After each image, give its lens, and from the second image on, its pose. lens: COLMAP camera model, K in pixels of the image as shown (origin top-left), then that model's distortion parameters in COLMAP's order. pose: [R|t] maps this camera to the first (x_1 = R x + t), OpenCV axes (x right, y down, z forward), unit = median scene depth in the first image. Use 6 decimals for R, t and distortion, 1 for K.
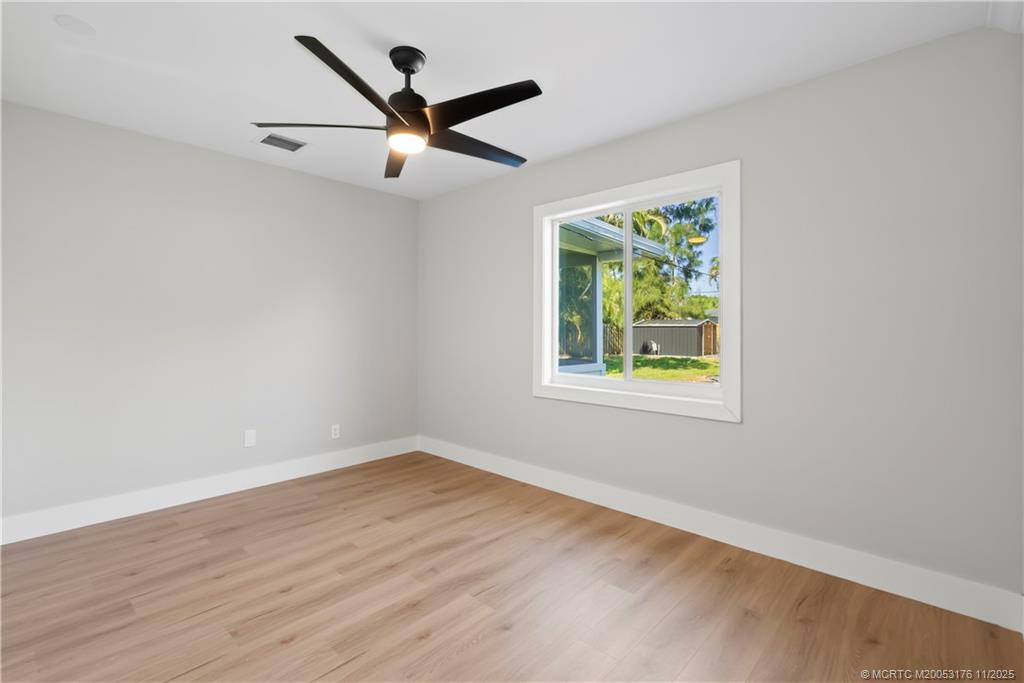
lens RADIAL K [[470.4, 0, 512.0], [0, 470.4, 341.5], [0, 0, 1]] dist [0.001491, 0.001194]
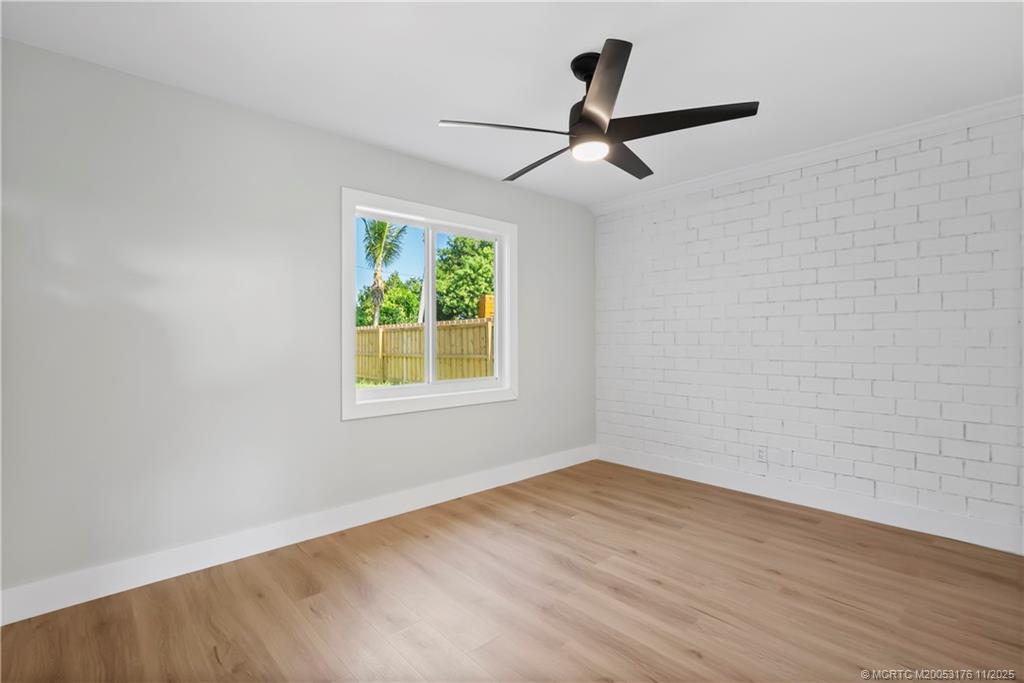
lens RADIAL K [[466.0, 0, 512.0], [0, 466.0, 341.5], [0, 0, 1]] dist [-0.000322, 0.000028]
pose [[0.075174, -0.003537, 0.997164, -0.986648], [0.028197, 0.999601, 0.001420, -0.014413], [-0.996772, 0.028010, 0.075244, 0.871260]]
